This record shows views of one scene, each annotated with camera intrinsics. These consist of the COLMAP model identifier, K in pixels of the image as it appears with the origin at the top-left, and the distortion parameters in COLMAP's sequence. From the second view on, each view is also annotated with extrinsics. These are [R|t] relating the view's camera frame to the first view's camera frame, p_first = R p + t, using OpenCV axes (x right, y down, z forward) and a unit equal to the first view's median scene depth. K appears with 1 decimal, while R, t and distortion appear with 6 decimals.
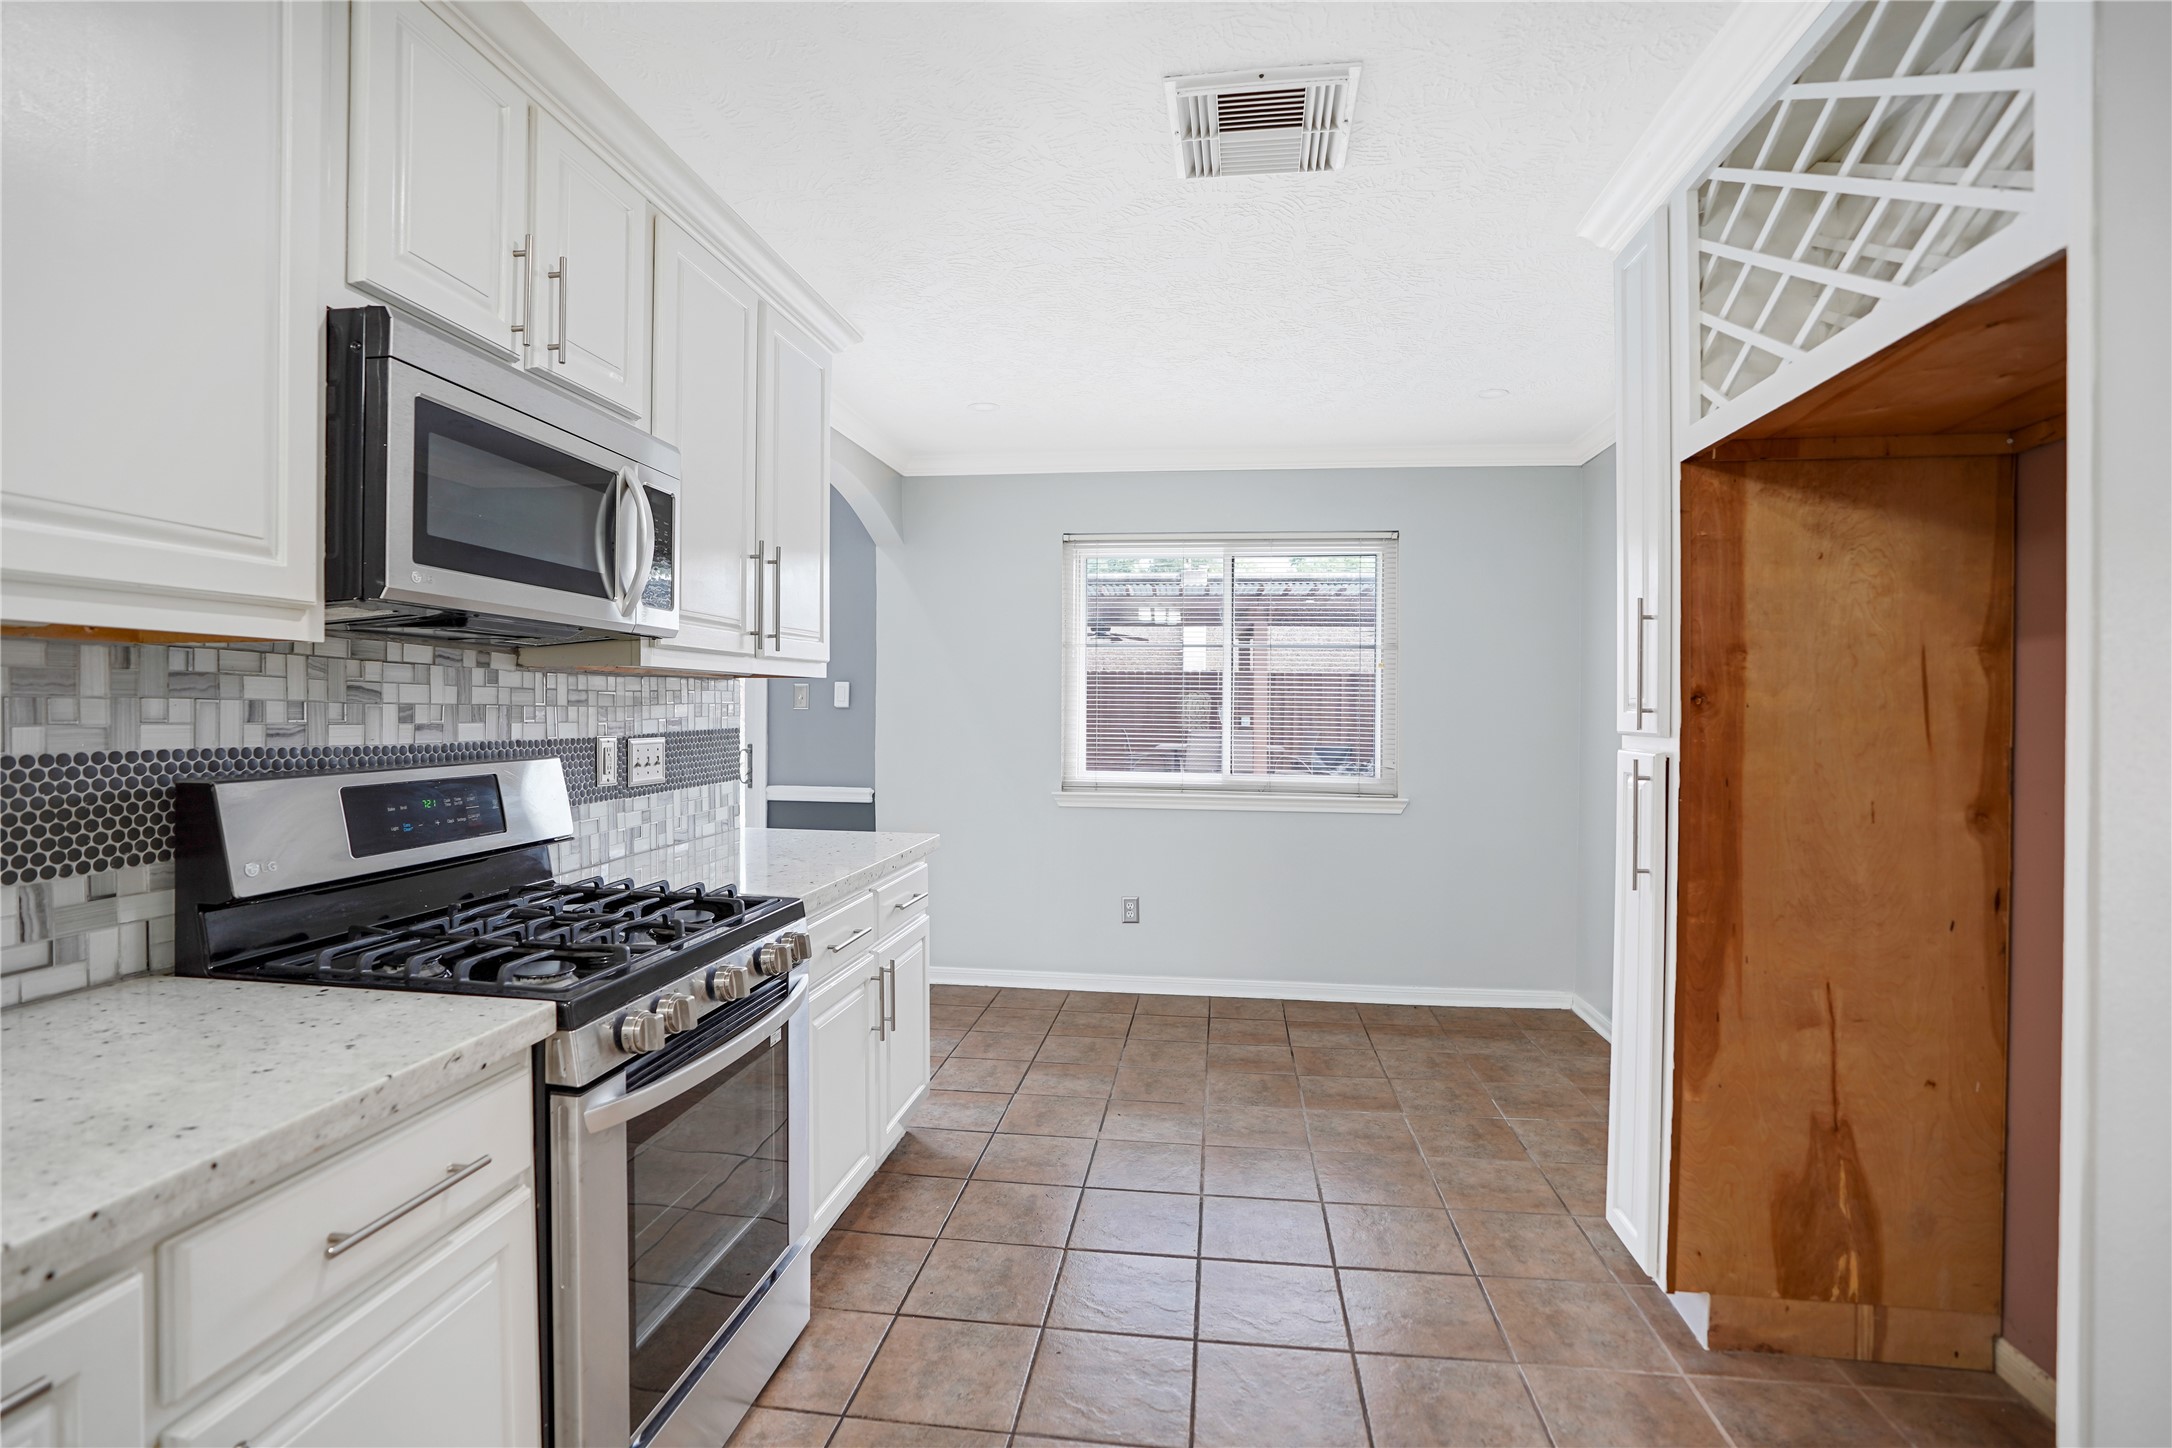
lens RADIAL K [[1049.7, 0, 1082.8], [0, 1049.7, 725.0], [0, 0, 1]] dist [-0.071319, 0.032826]
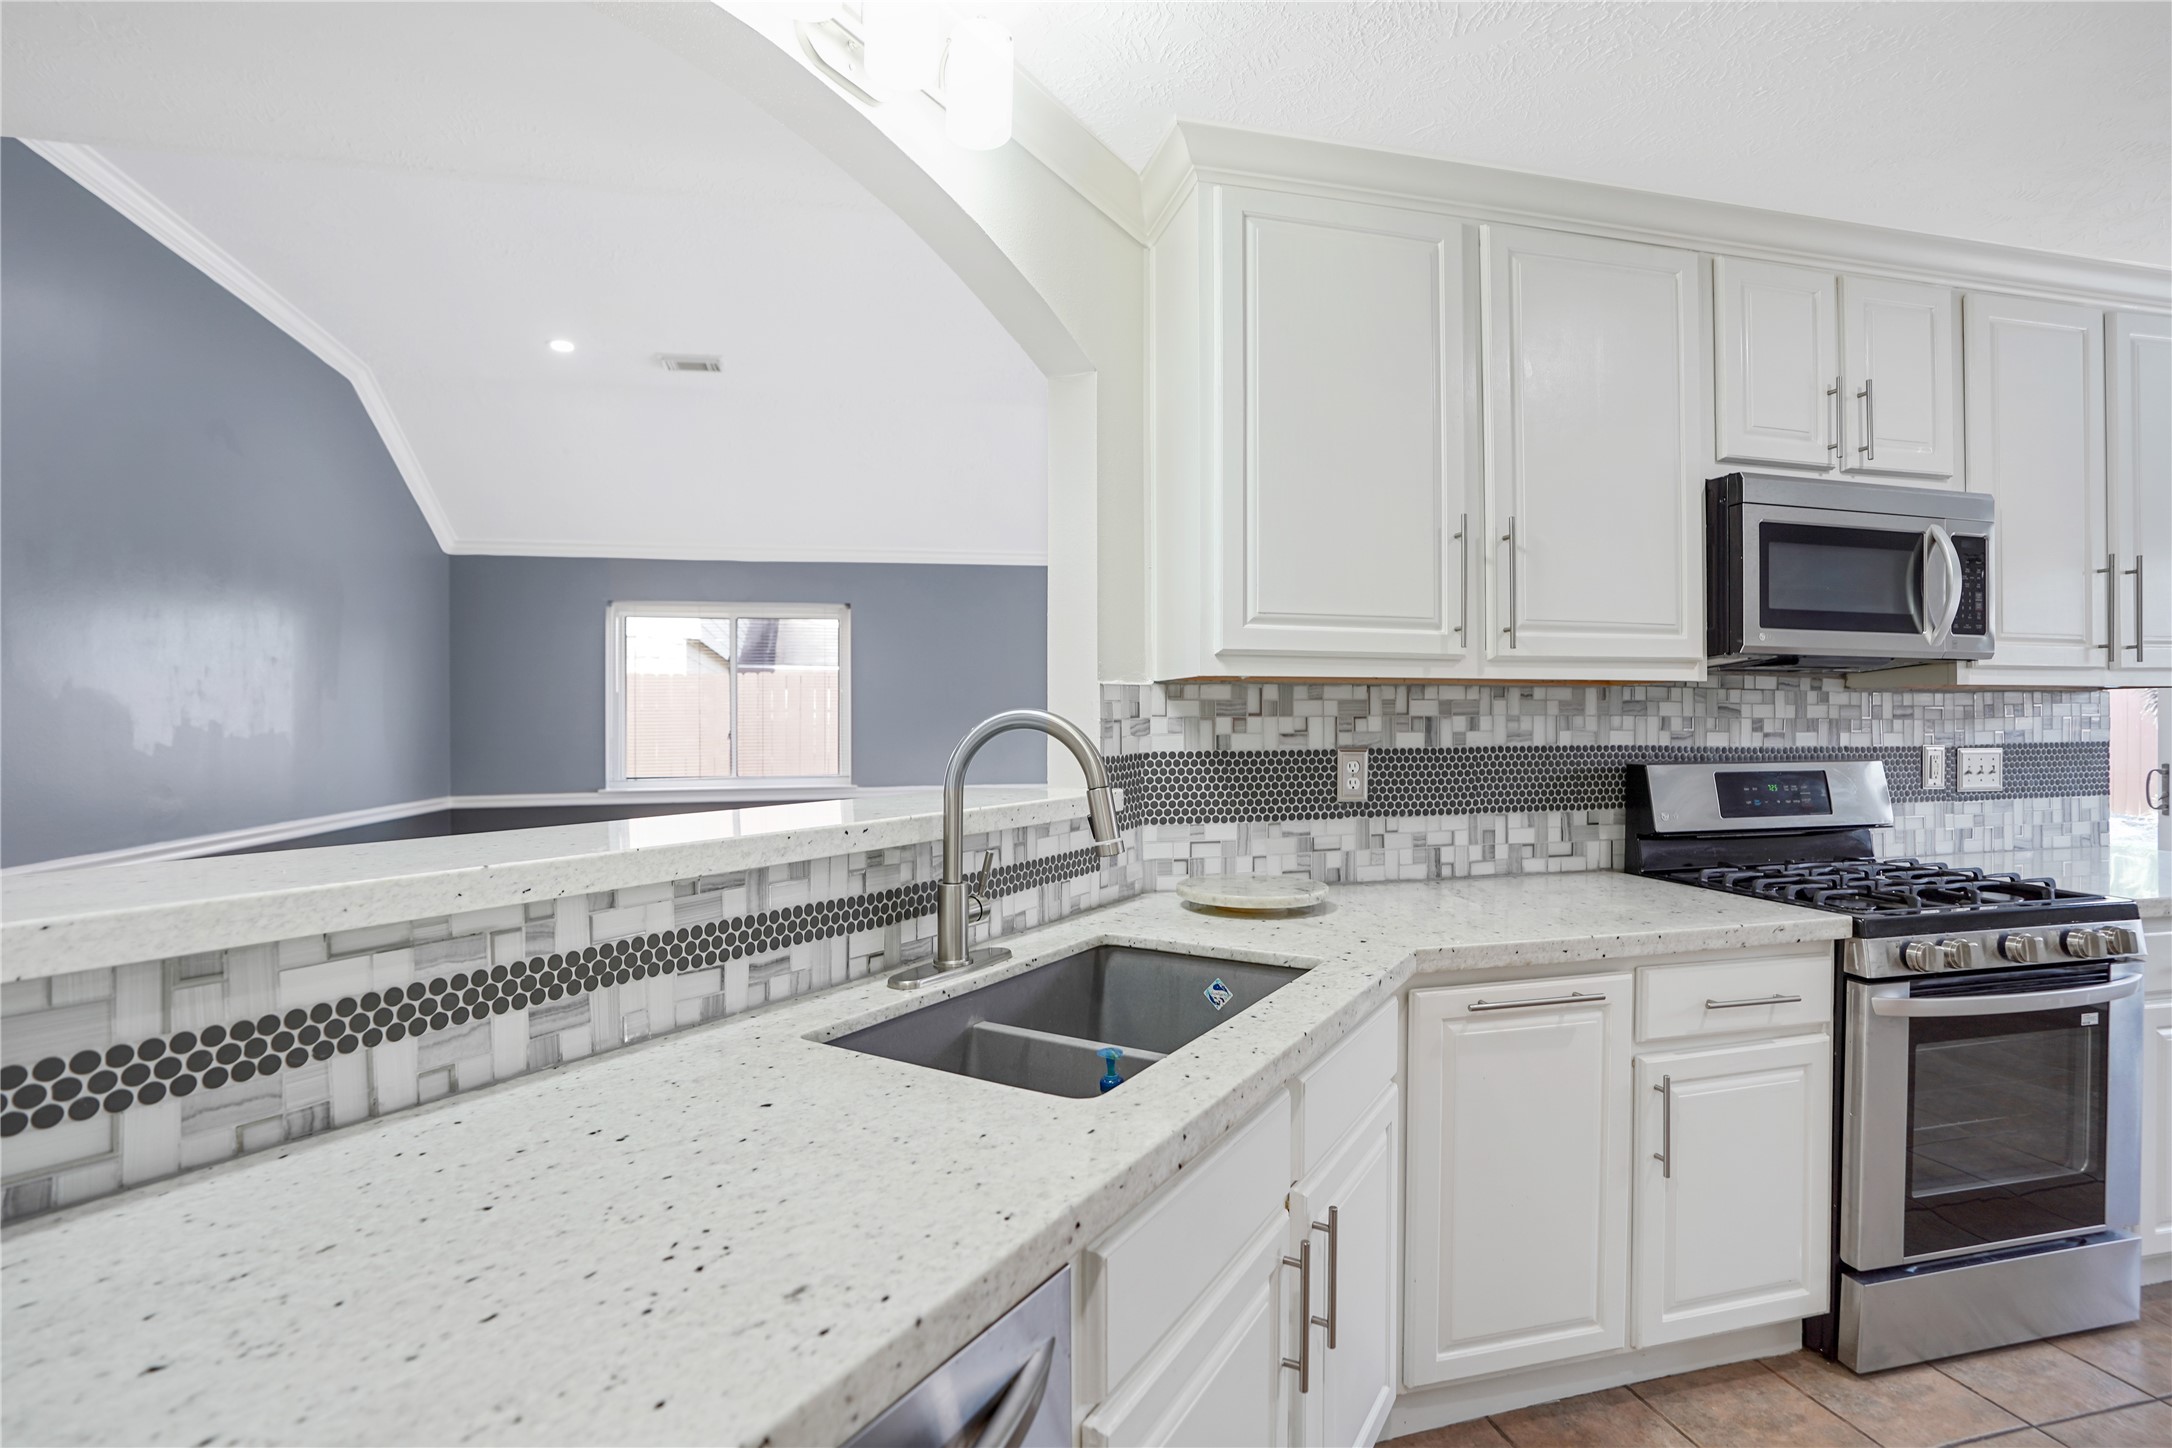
lens RADIAL K [[1049.7, 0, 1082.8], [0, 1049.7, 725.0], [0, 0, 1]] dist [-0.071319, 0.032826]
pose [[0.388578, -0.006188, -0.921395, 0.330756], [-0.010489, 0.999883, -0.011139, 0.016536], [0.921356, 0.013993, 0.388468, -0.482871]]
